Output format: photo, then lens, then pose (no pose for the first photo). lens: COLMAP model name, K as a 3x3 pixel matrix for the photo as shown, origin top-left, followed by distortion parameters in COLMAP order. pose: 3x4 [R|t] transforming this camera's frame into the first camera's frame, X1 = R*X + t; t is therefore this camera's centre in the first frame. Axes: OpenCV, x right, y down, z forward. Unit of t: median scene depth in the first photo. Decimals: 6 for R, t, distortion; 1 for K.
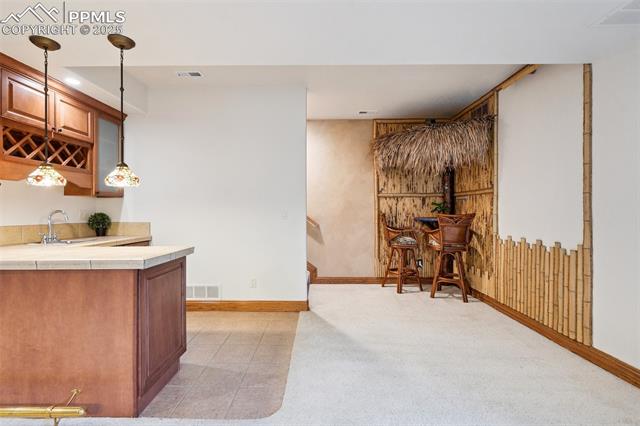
lens RADIAL K [[294.8, 0, 320.2], [0, 294.8, 213.9], [0, 0, 1]] dist [-0.001482, 0.000328]
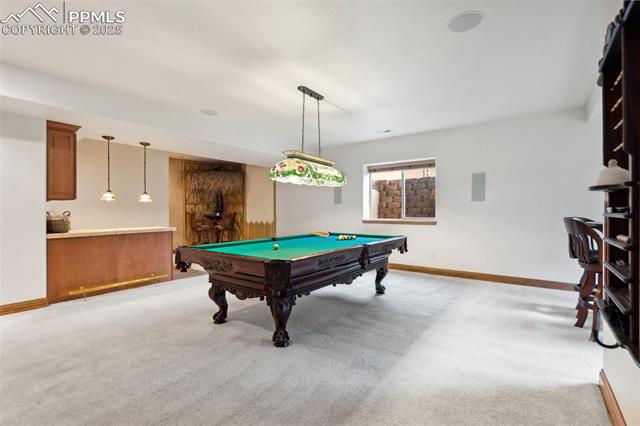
lens RADIAL K [[294.8, 0, 320.0], [0, 294.8, 213.7], [0, 0, 1]] dist [-0.001482, 0.000328]
pose [[0.597291, 0.001181, 0.802023, -0.859854], [0.004055, 0.999982, -0.004492, 0.018896], [-0.802014, 0.005936, 0.597276, -0.827456]]
